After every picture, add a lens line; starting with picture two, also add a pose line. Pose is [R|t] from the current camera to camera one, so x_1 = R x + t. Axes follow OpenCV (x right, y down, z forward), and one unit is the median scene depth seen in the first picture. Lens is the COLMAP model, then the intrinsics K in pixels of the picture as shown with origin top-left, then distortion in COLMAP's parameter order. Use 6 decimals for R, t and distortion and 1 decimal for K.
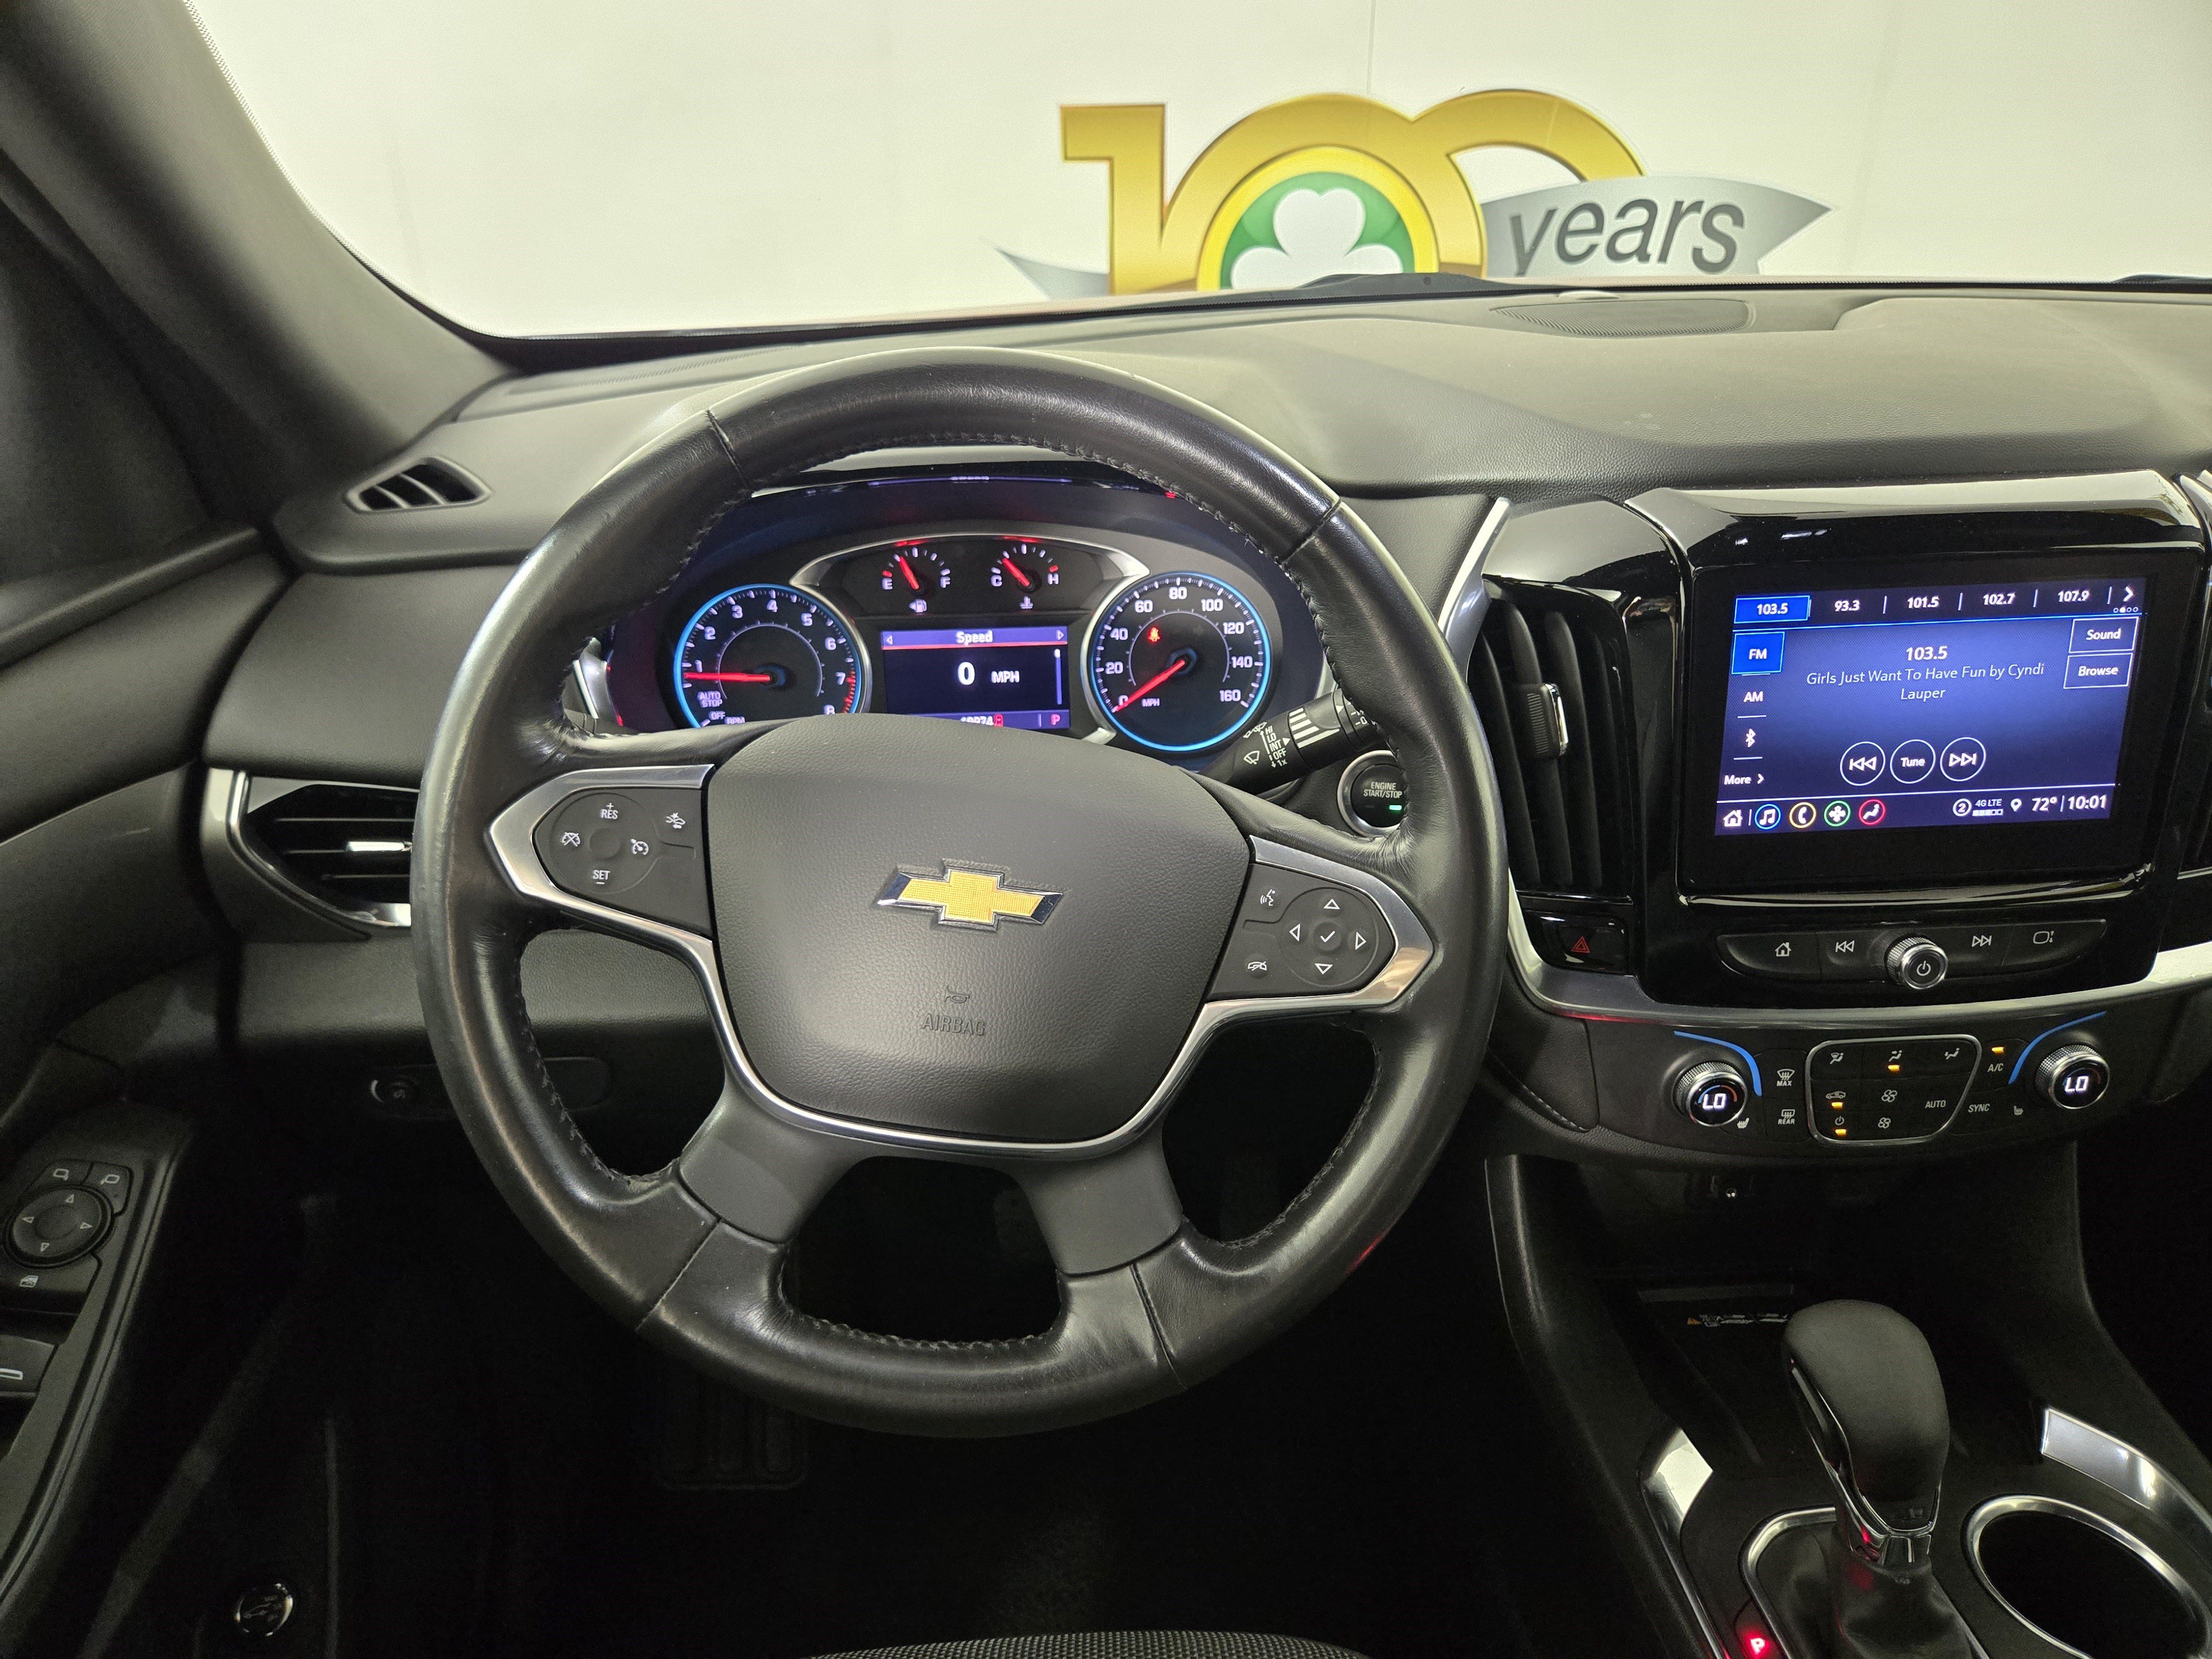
lens RADIAL K [[1444.3, 0, 1093.3], [0, 1444.3, 839.2], [0, 0, 1]] dist [0.078986, -0.077011]
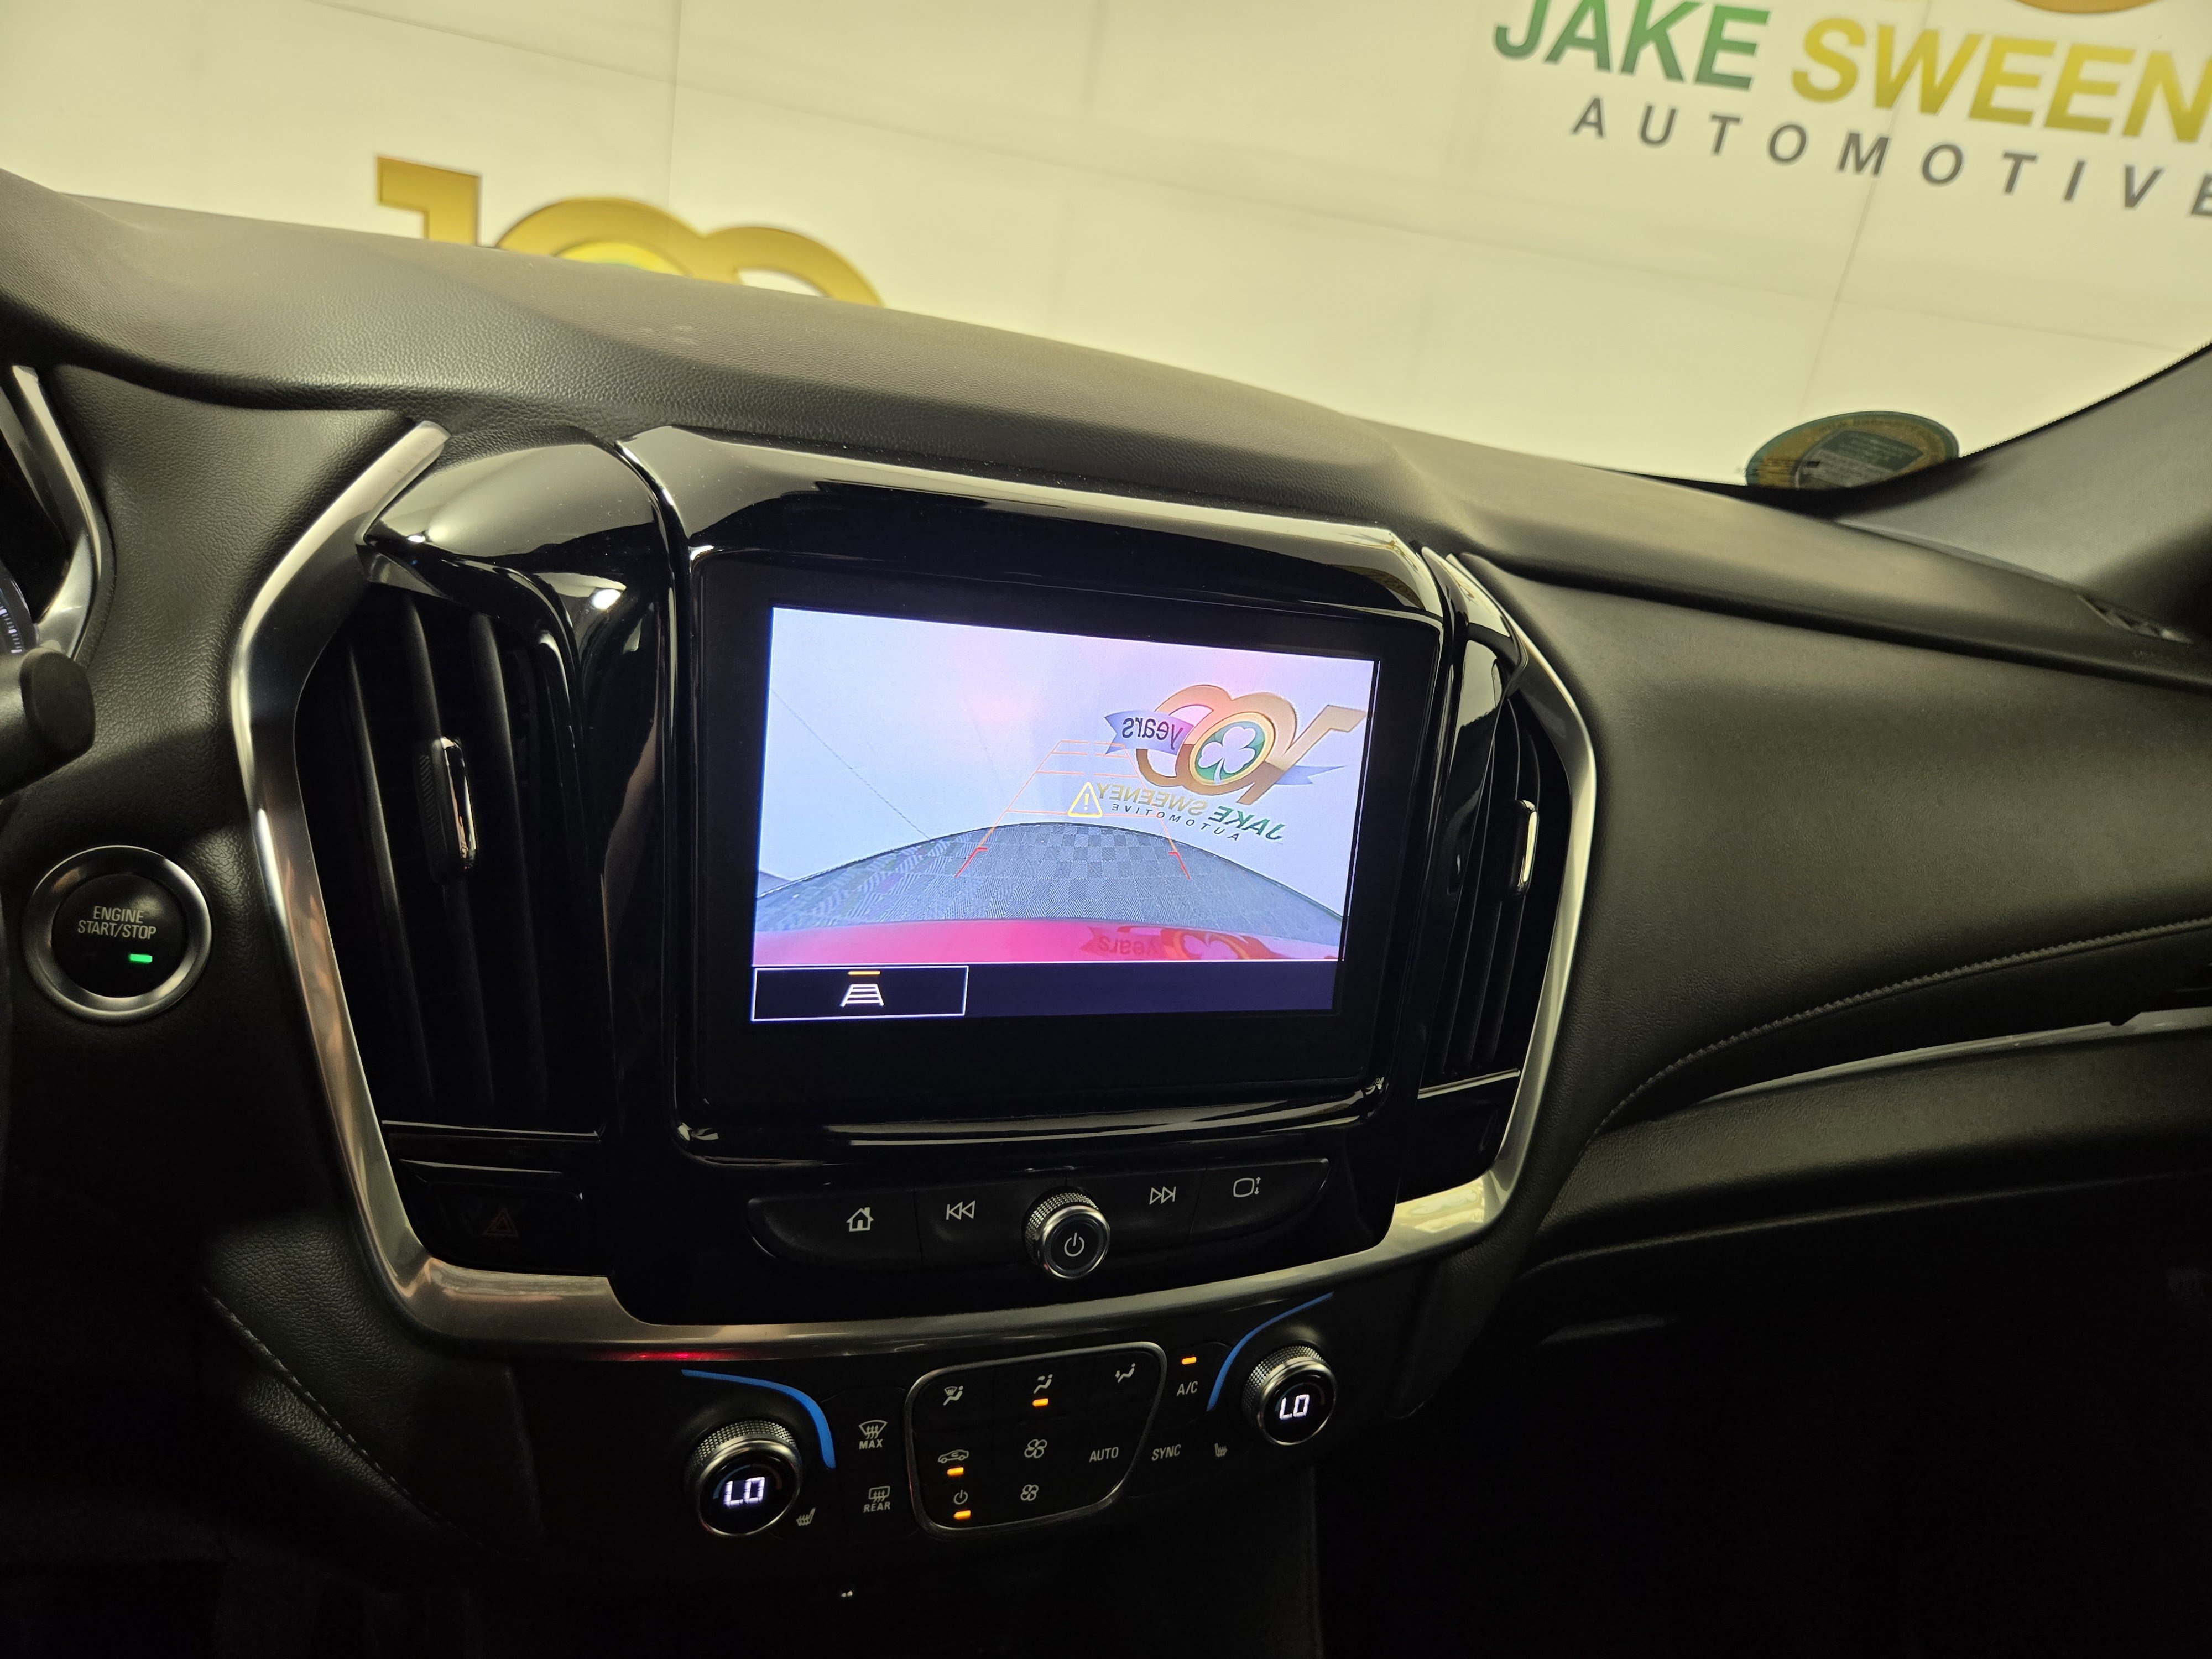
lens RADIAL K [[1532.4, 0, 1129.9], [0, 1532.4, 856.2], [0, 0, 1]] dist [0.029193, -0.000575]
pose [[0.920090, 0.062243, 0.386729, 0.308991], [-0.018715, 0.993152, -0.115320, -0.000930], [-0.391259, 0.098868, 0.914955, 0.359298]]
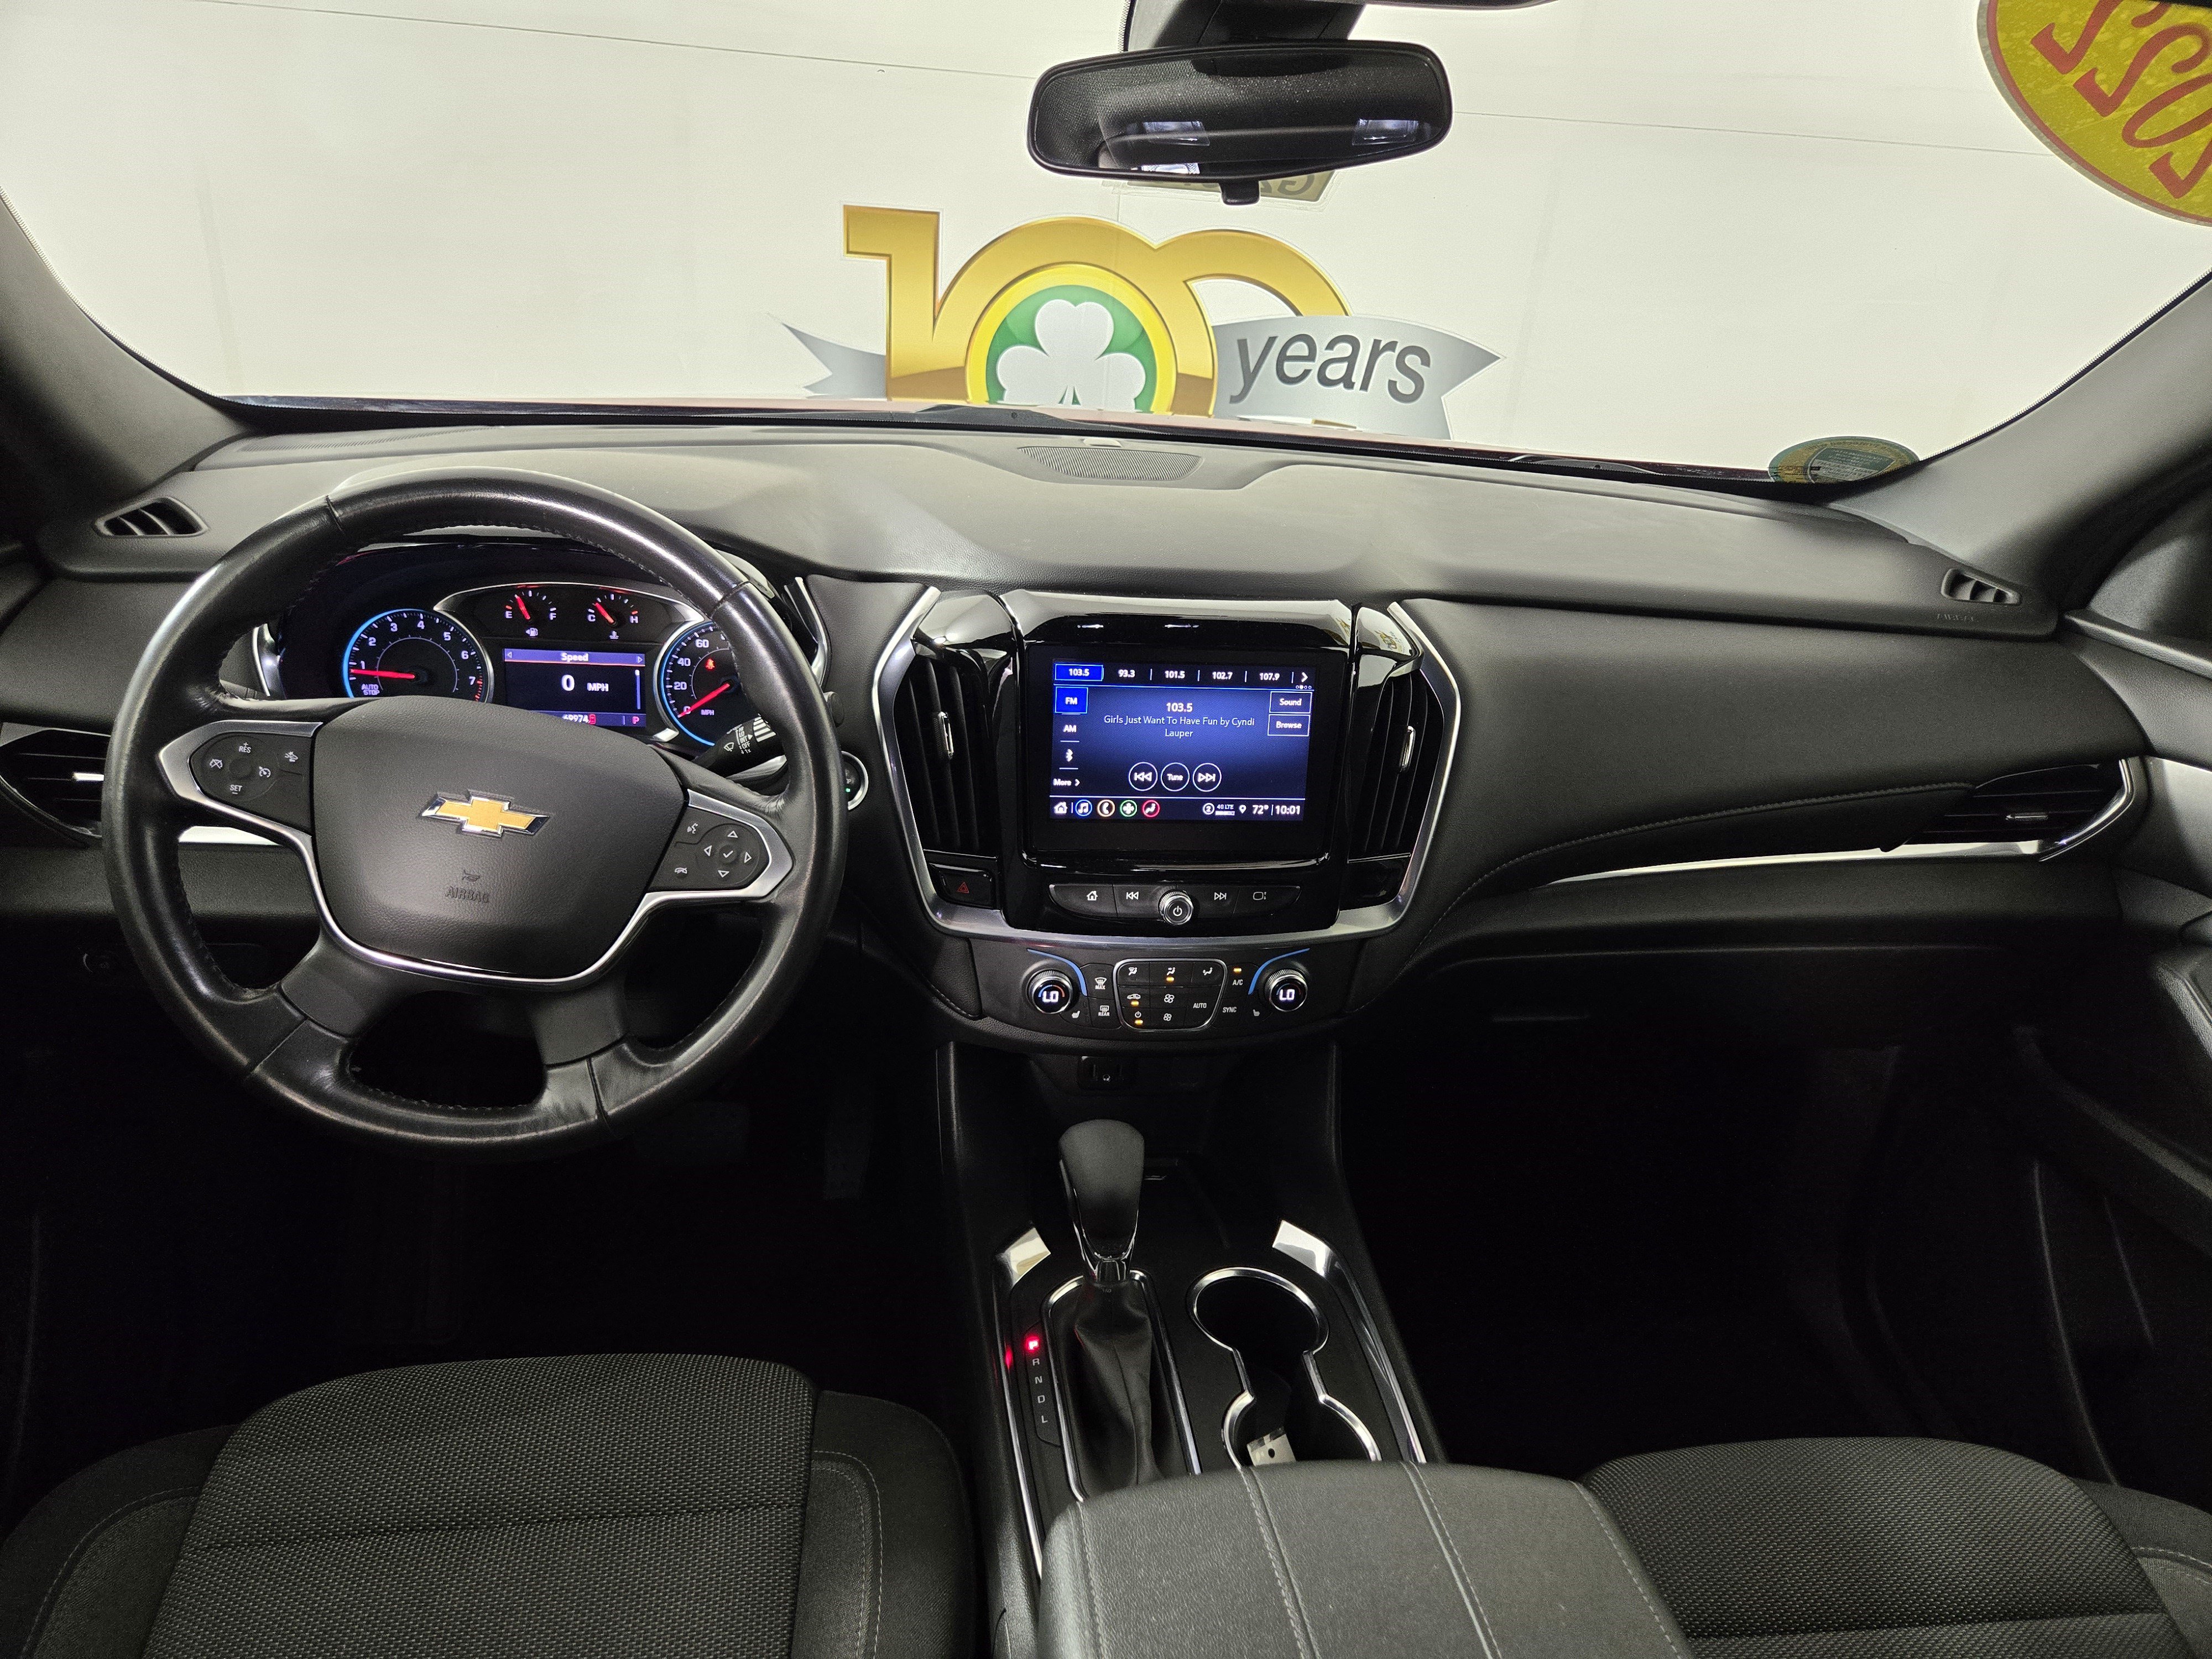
lens RADIAL K [[1444.3, 0, 1093.3], [0, 1444.3, 839.2], [0, 0, 1]] dist [0.078986, -0.077011]
pose [[0.993074, 0.050256, 0.106203, 0.297166], [-0.046361, 0.998169, -0.038837, 0.071938], [-0.107961, 0.033644, 0.993586, -0.475857]]
